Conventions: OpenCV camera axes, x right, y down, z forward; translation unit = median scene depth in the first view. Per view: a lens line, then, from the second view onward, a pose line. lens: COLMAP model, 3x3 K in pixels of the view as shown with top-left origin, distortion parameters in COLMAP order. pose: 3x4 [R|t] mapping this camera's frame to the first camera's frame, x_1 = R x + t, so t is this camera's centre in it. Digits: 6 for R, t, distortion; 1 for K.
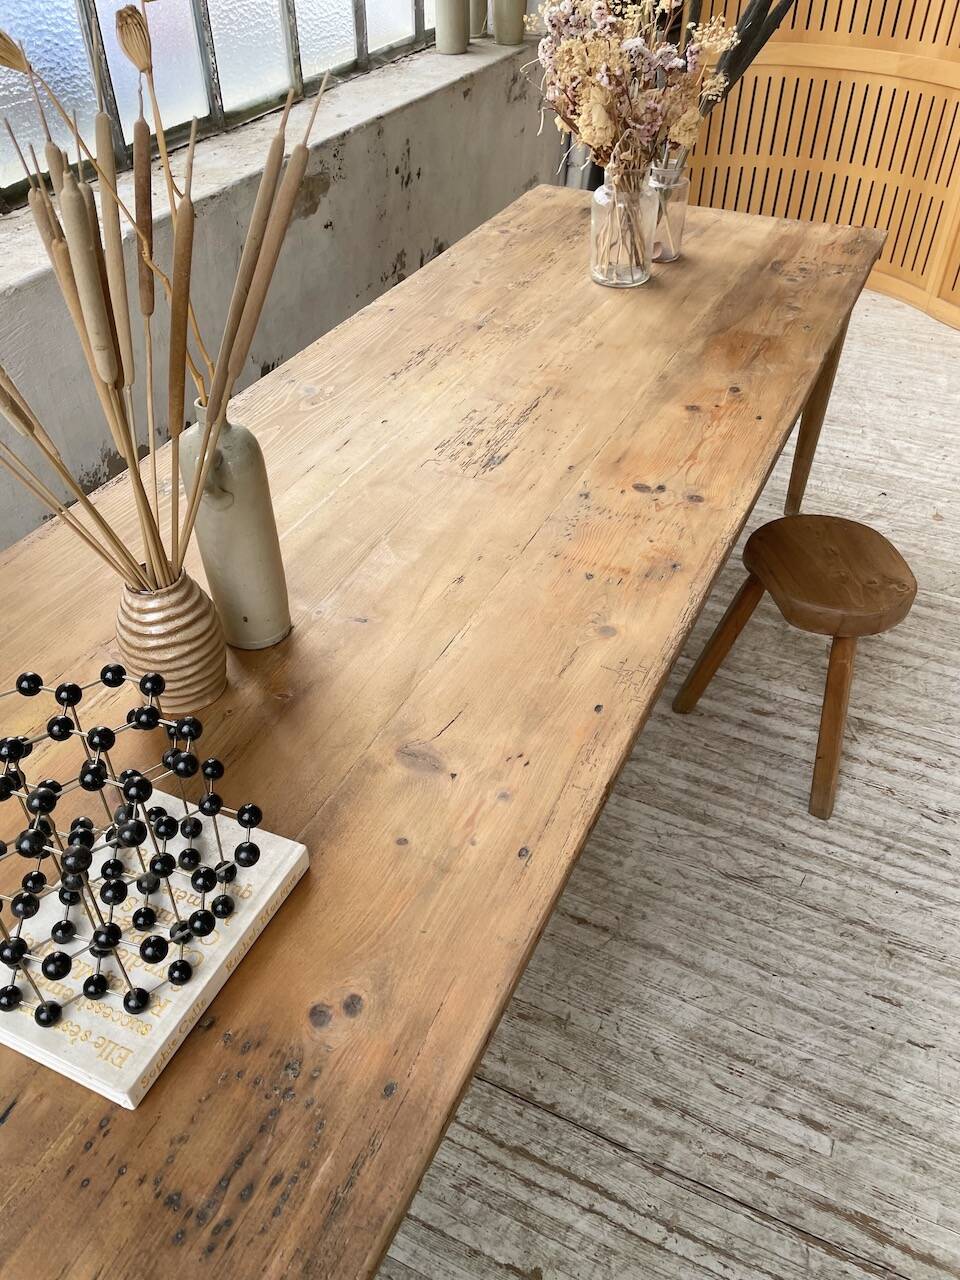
lens RADIAL K [[970.0, 0, 479.8], [0, 970.0, 650.8], [0, 0, 1]] dist [0.087608, -0.118507]
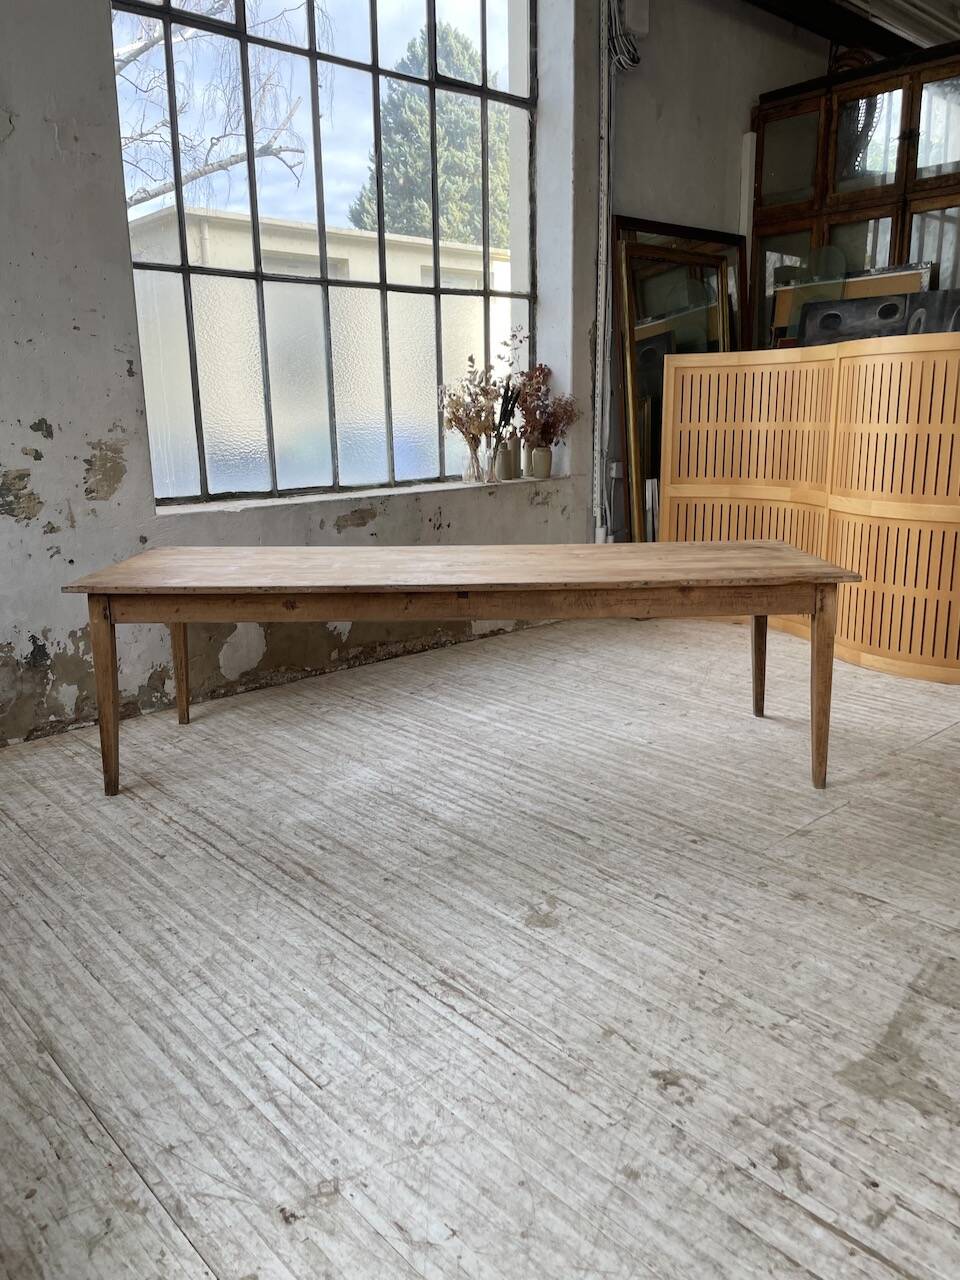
lens RADIAL K [[970.0, 0, 490.4], [0, 970.0, 626.5], [0, 0, 1]] dist [0.087608, -0.118507]
pose [[0.927171, 0.072258, -0.367605, 0.998552], [-0.236931, 0.873173, -0.425949, 0.629069], [0.290205, 0.482024, 0.826701, -0.560215]]
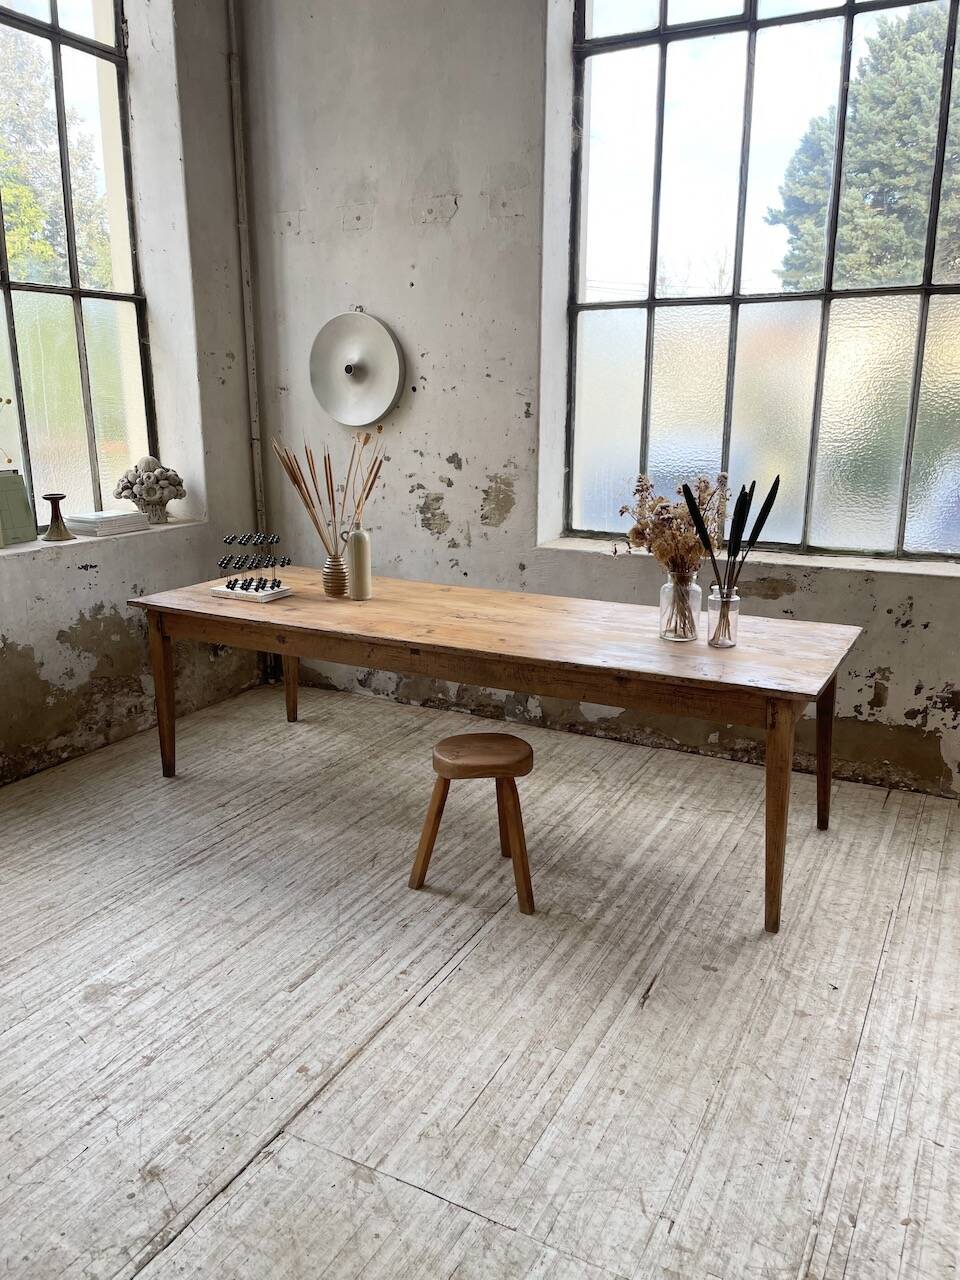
lens RADIAL K [[968.6, 0, 485.7], [0, 968.6, 631.2], [0, 0, 1]] dist [0.090973, -0.121067]
pose [[-0.039504, 0.240237, -0.969910, 1.737419], [-0.656822, 0.725250, 0.206390, -0.529158], [0.753010, 0.645211, 0.129143, 0.587438]]
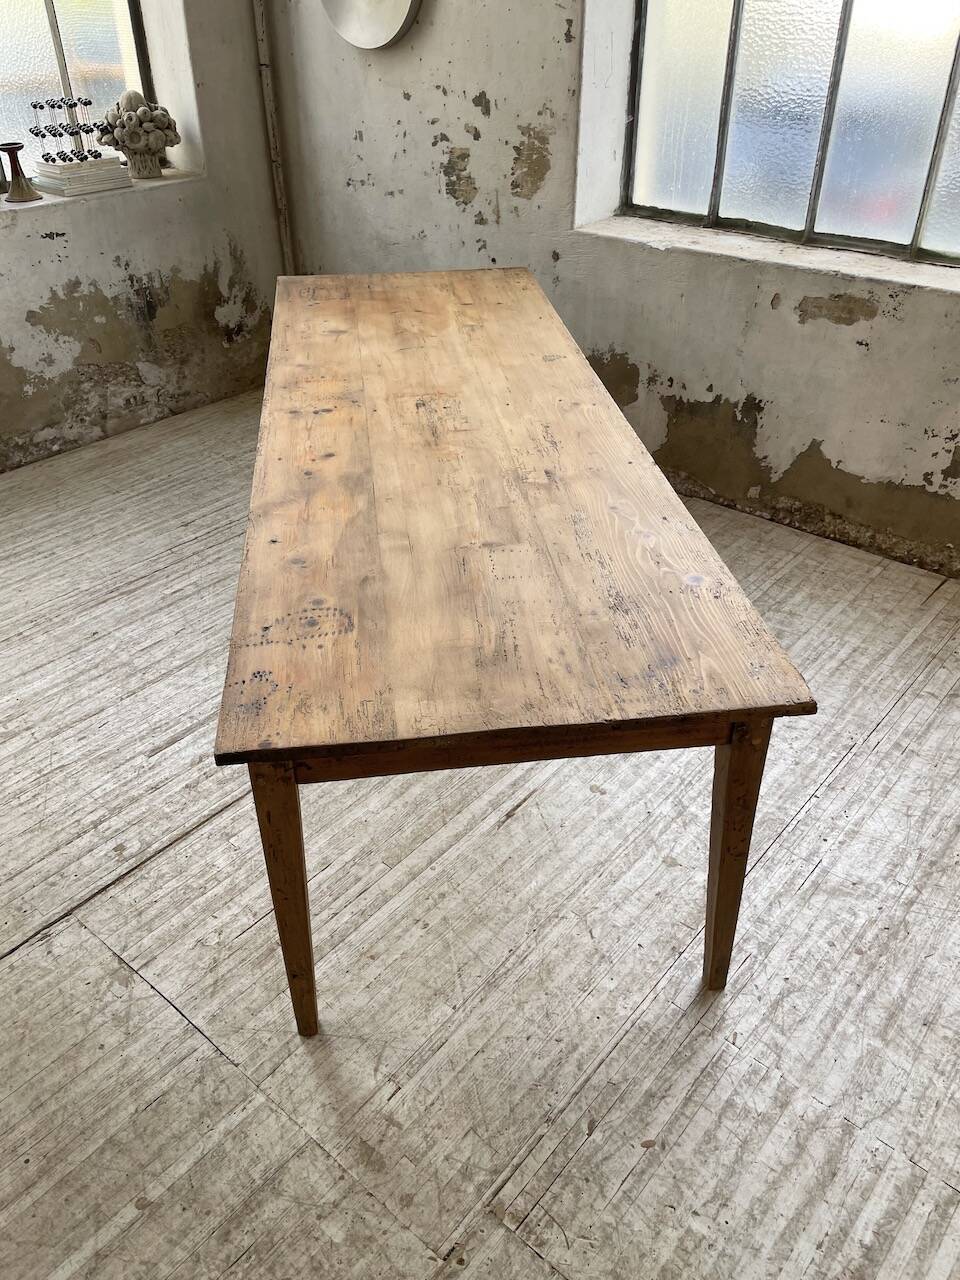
lens RADIAL K [[970.0, 0, 488.9], [0, 970.0, 648.9], [0, 0, 1]] dist [0.087608, -0.118507]
pose [[-0.247549, 0.554607, -0.794437, 1.416067], [-0.635003, 0.526425, 0.565373, -0.795329], [0.731772, 0.644428, 0.221861, 0.816652]]
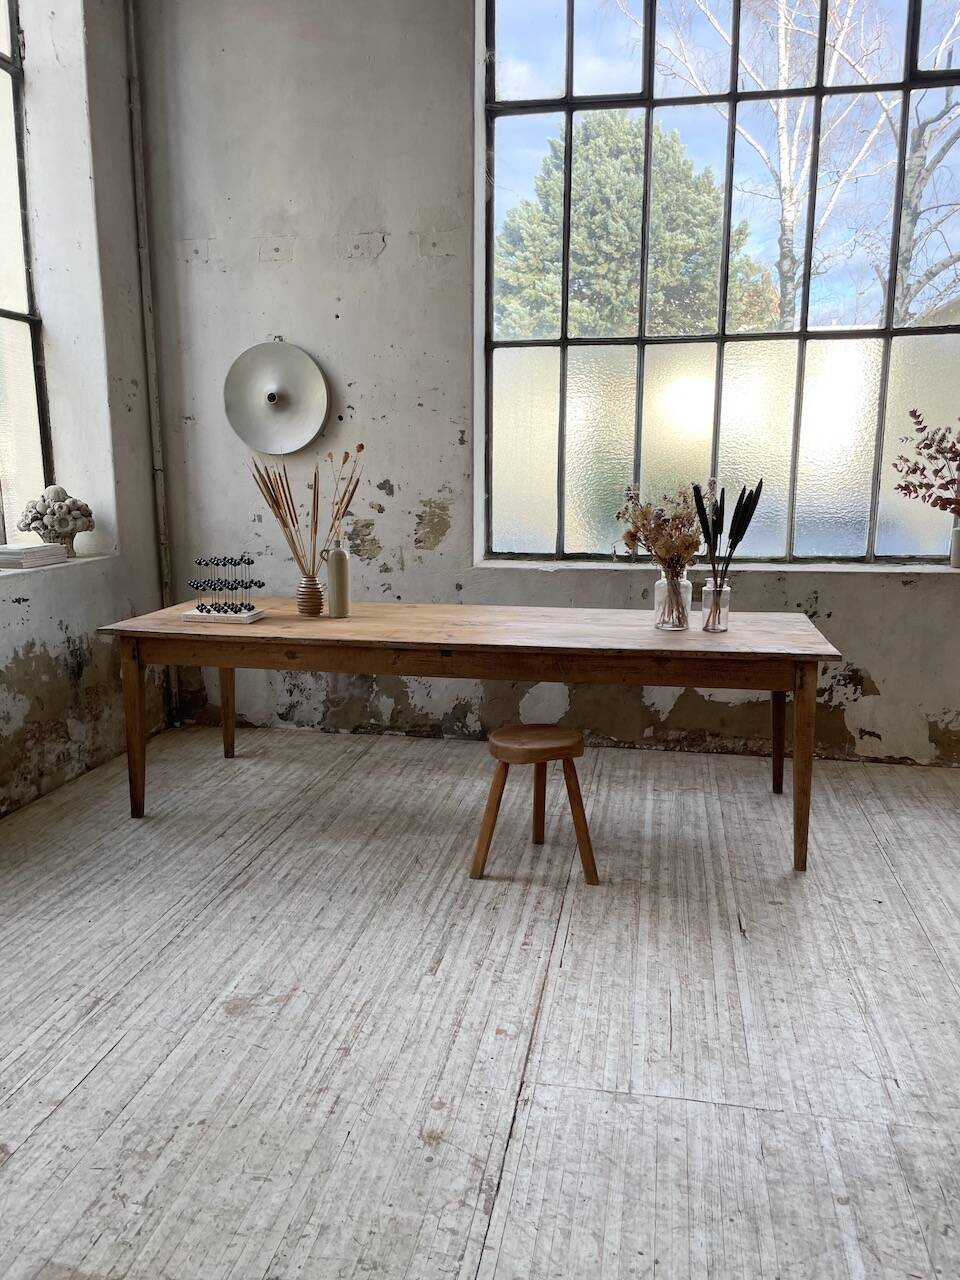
lens RADIAL K [[968.6, 0, 482.4], [0, 968.6, 646.5], [0, 0, 1]] dist [0.090973, -0.121067]
pose [[0.261528, 0.181899, -0.947901, 1.783560], [-0.635497, 0.771622, -0.027263, -0.096751], [0.726462, 0.609518, 0.317397, 0.235311]]
